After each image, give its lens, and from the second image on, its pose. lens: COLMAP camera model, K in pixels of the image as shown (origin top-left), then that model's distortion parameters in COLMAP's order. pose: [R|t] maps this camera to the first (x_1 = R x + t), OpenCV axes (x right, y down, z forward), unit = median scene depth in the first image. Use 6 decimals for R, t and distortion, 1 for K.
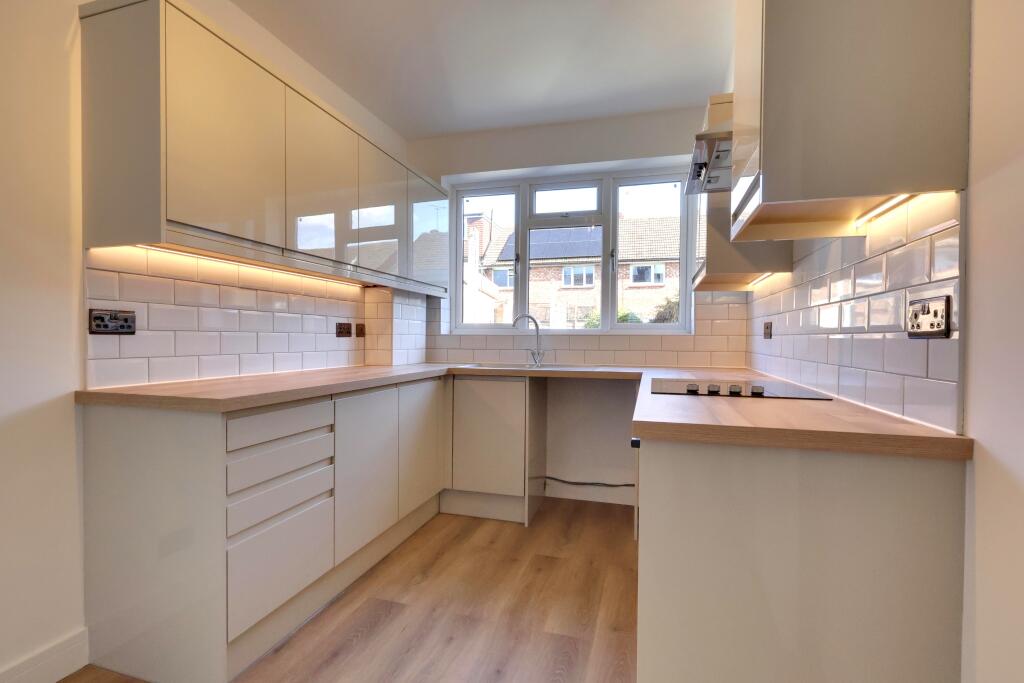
lens RADIAL K [[471.9, 0, 506.3], [0, 471.9, 341.7], [0, 0, 1]] dist [0.000953, 0.000476]
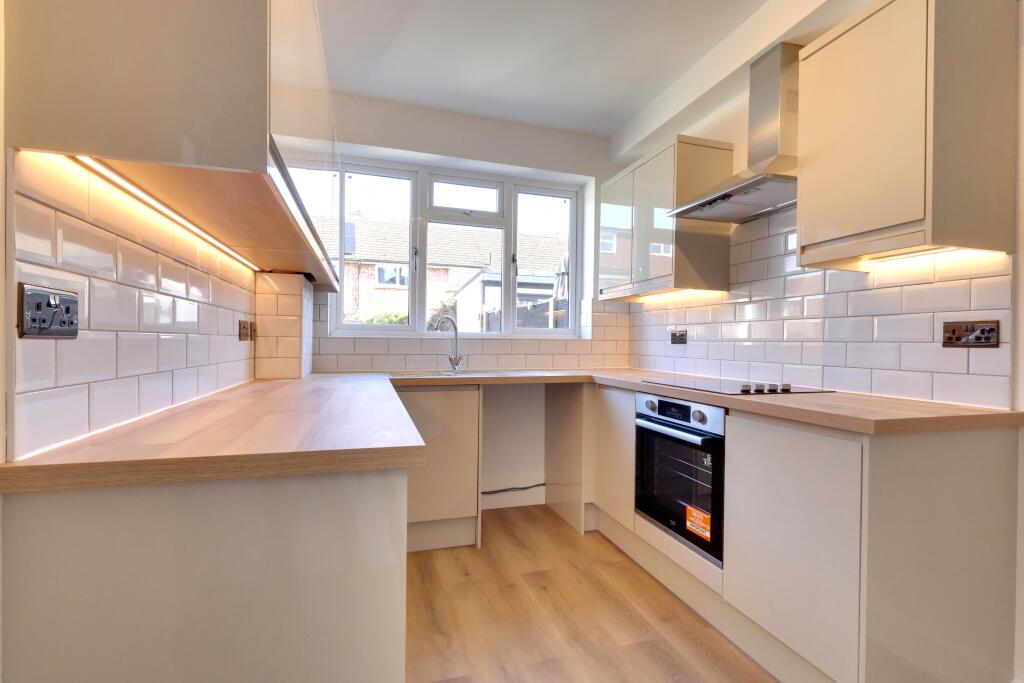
lens RADIAL K [[471.9, 0, 506.3], [0, 471.9, 341.7], [0, 0, 1]] dist [0.000953, 0.000476]
pose [[0.833860, 0.002909, 0.551969, -0.389565], [-0.001706, 0.999995, -0.002693, -0.006568], [-0.551974, 0.001304, 0.833860, 0.189264]]
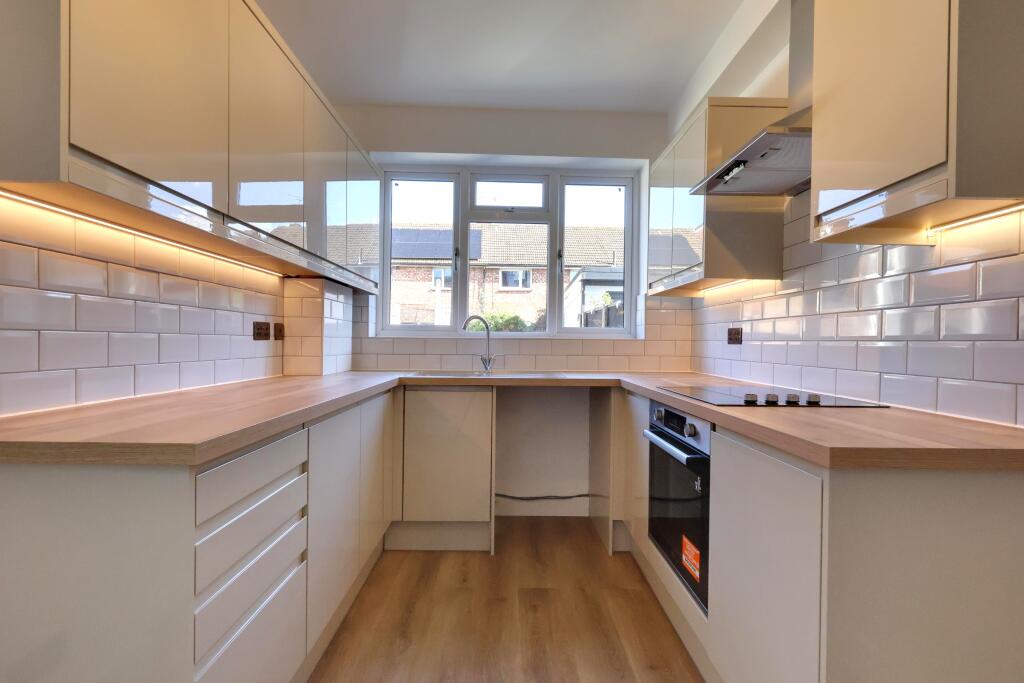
lens RADIAL K [[471.9, 0, 506.3], [0, 471.9, 341.7], [0, 0, 1]] dist [0.000953, 0.000476]
pose [[0.955198, 0.004440, 0.295936, -0.181882], [-0.003056, 0.999982, -0.005139, -0.004201], [-0.295953, 0.004004, 0.955194, 0.133063]]
